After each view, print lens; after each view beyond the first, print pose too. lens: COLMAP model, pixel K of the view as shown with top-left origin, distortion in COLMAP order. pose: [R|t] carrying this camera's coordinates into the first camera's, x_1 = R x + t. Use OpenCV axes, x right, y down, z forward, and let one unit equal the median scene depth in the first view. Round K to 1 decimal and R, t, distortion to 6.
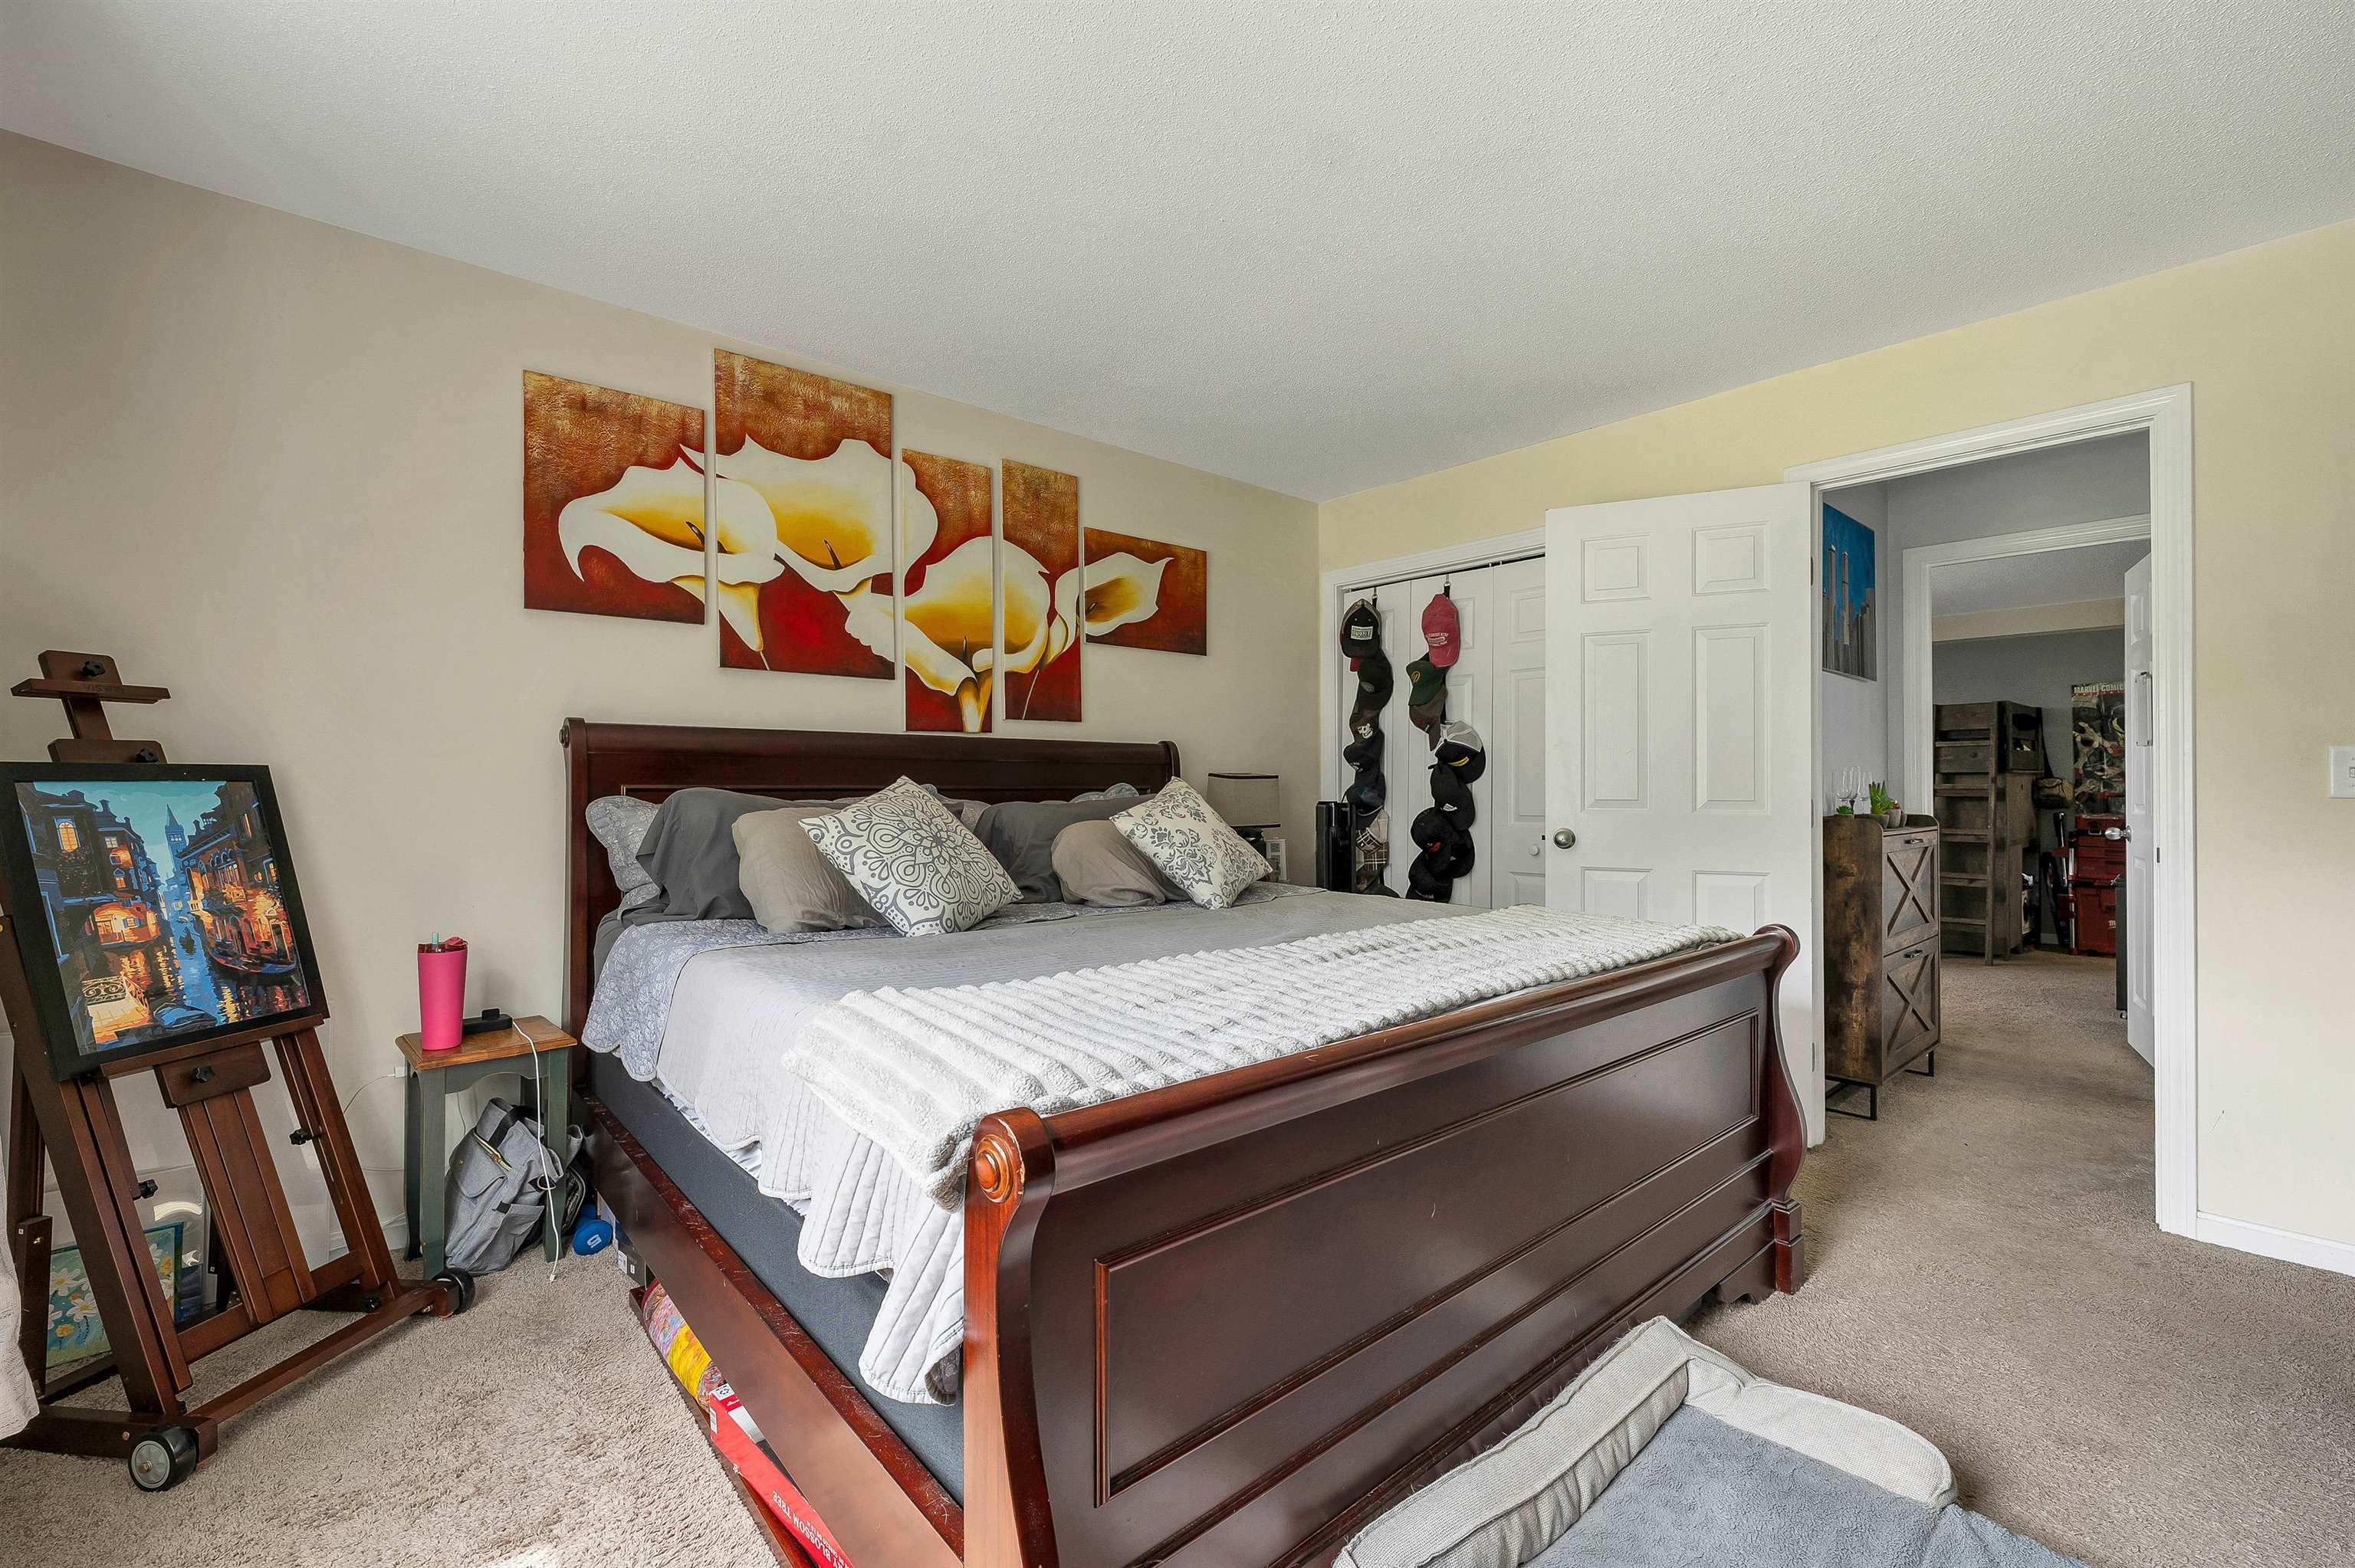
lens RADIAL K [[988.9, 0, 1177.5], [0, 988.9, 784.0], [0, 0, 1]] dist [-0.000209, 0.000079]
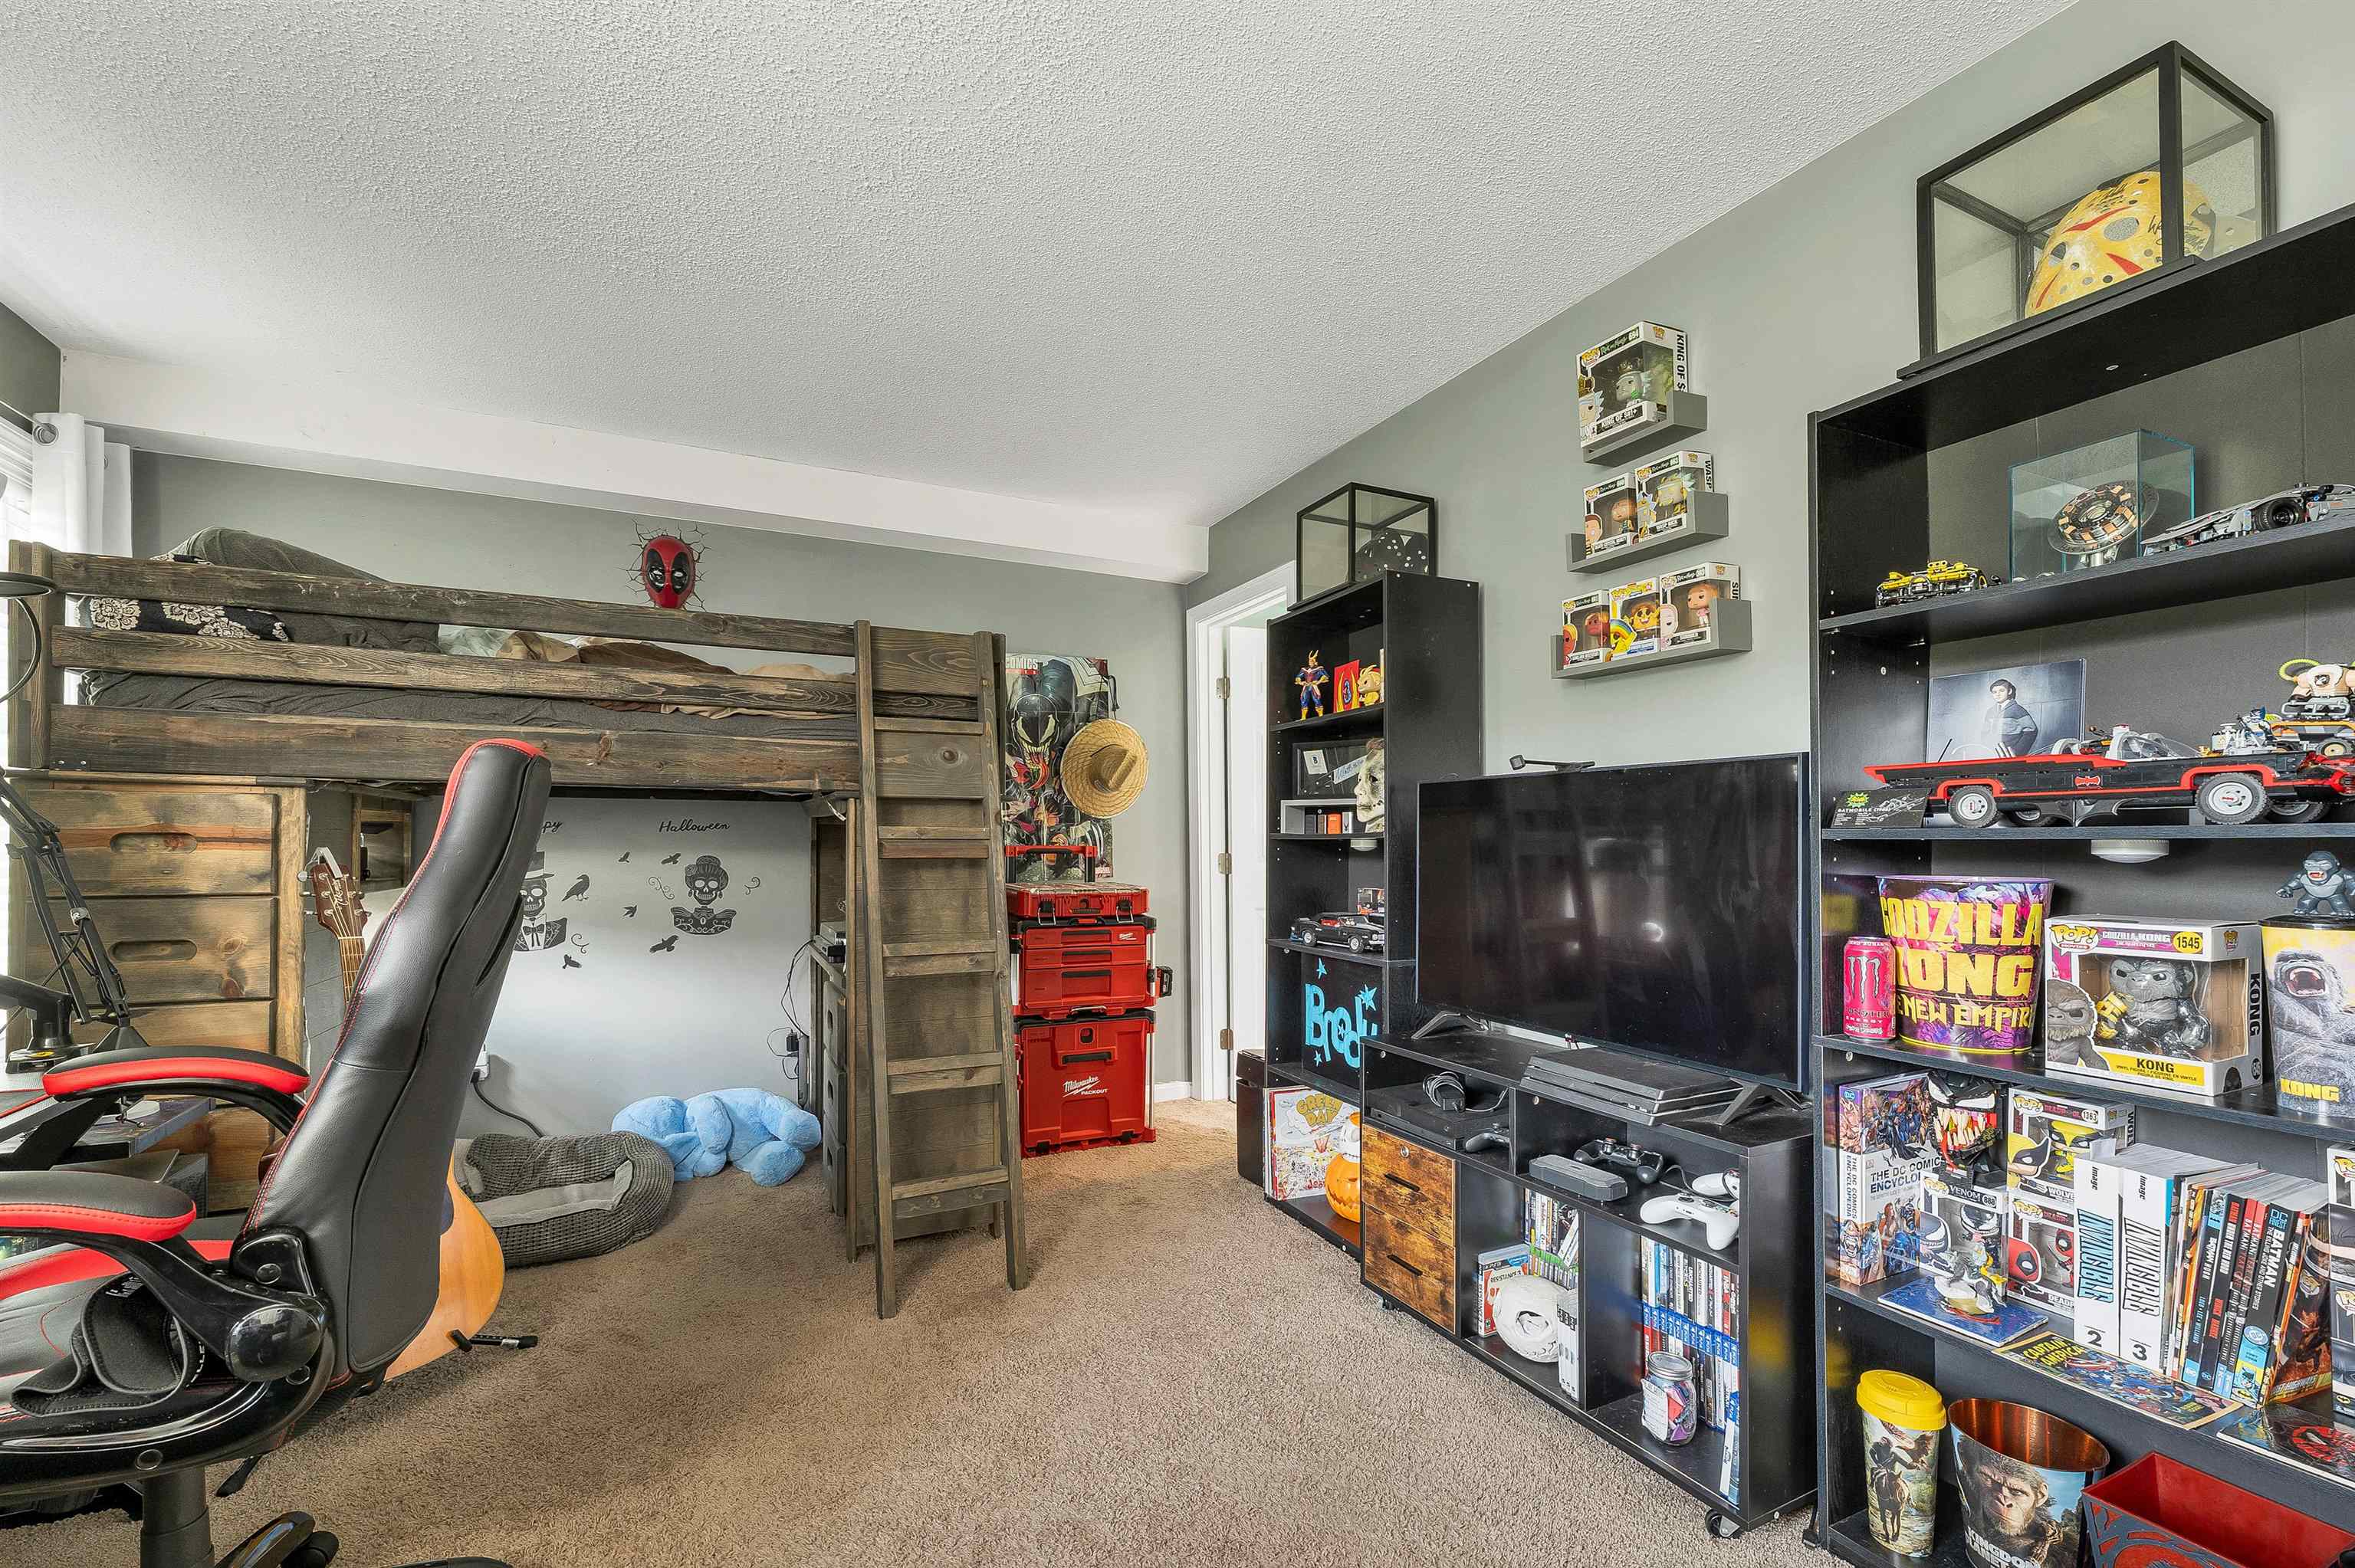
lens RADIAL K [[1006.3, 0, 1179.4], [0, 1006.3, 831.6], [0, 0, 1]] dist [0.000657, 0.000126]
pose [[0.262682, 0.008071, 0.964849, 0.408910], [-0.008900, 0.999943, -0.005941, 0.003453], [-0.964841, -0.007026, 0.262739, 0.765909]]
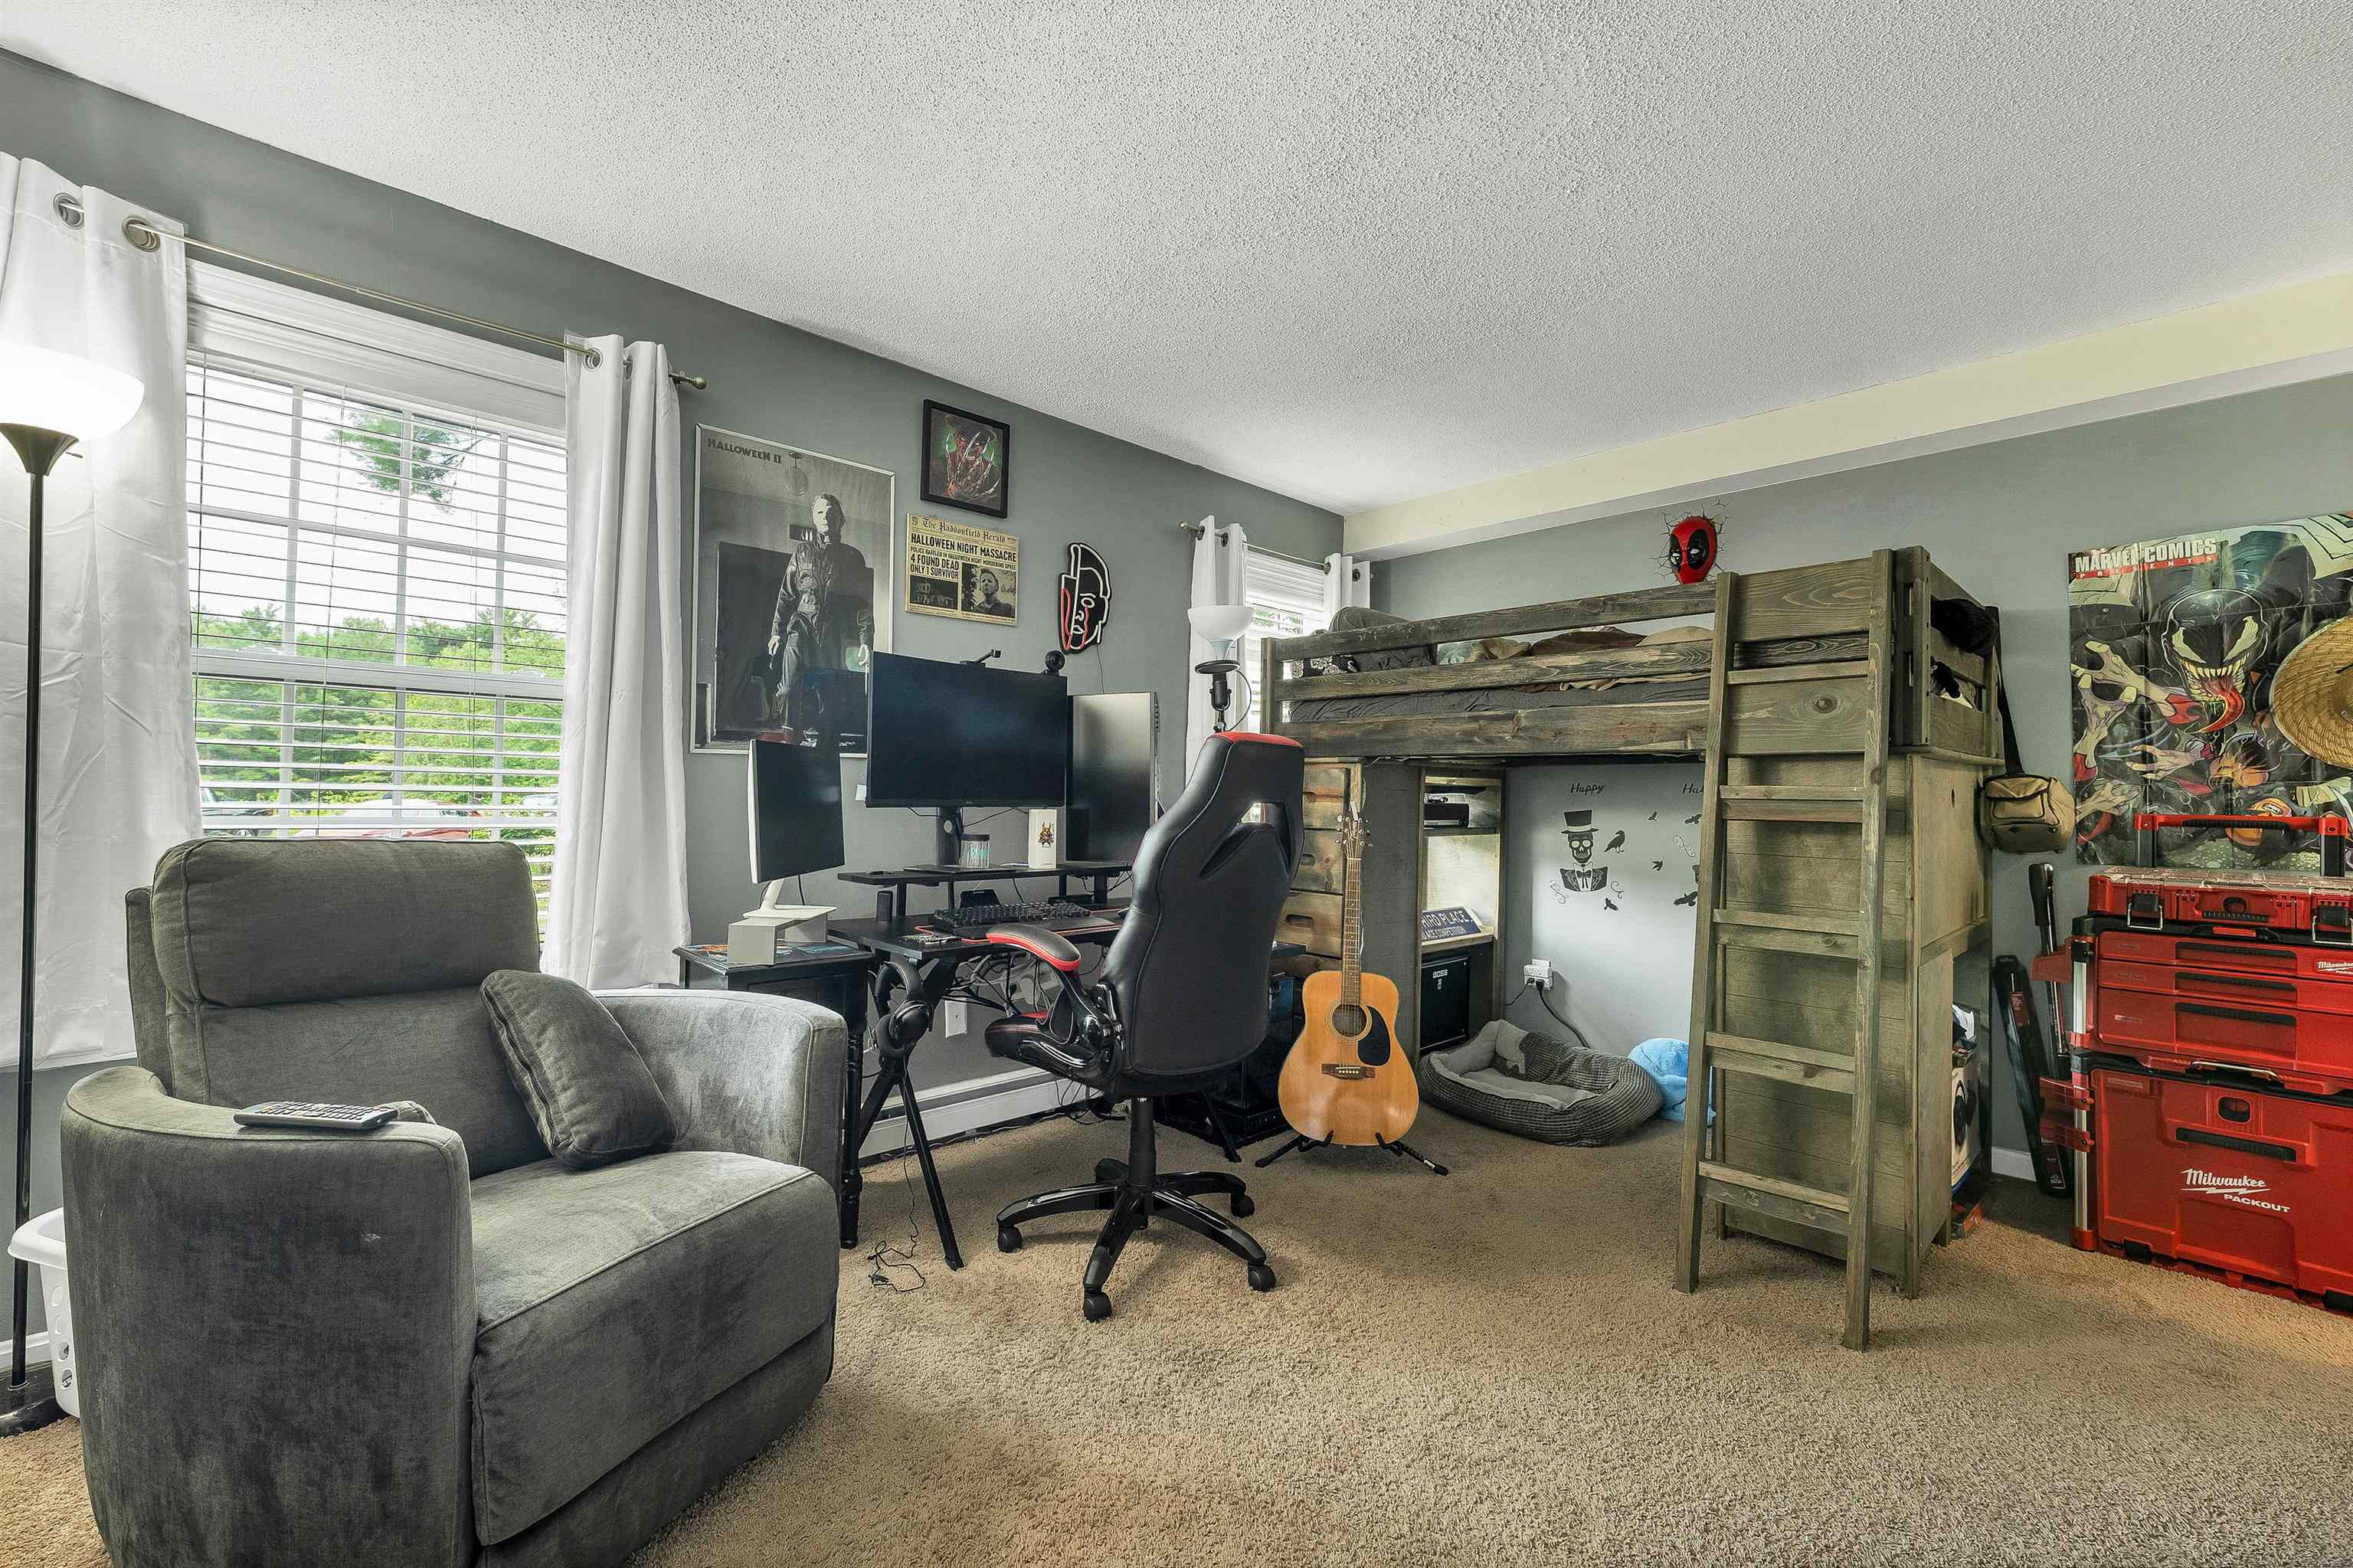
lens RADIAL K [[974.0, 0, 1166.8], [0, 974.0, 781.3], [0, 0, 1]] dist [-0.000118, -0.000162]
pose [[0.999212, 0.014304, 0.037029, 0.533025], [-0.014023, 0.999871, -0.007819, 0.004191], [-0.037136, 0.007293, 0.999284, 0.631444]]
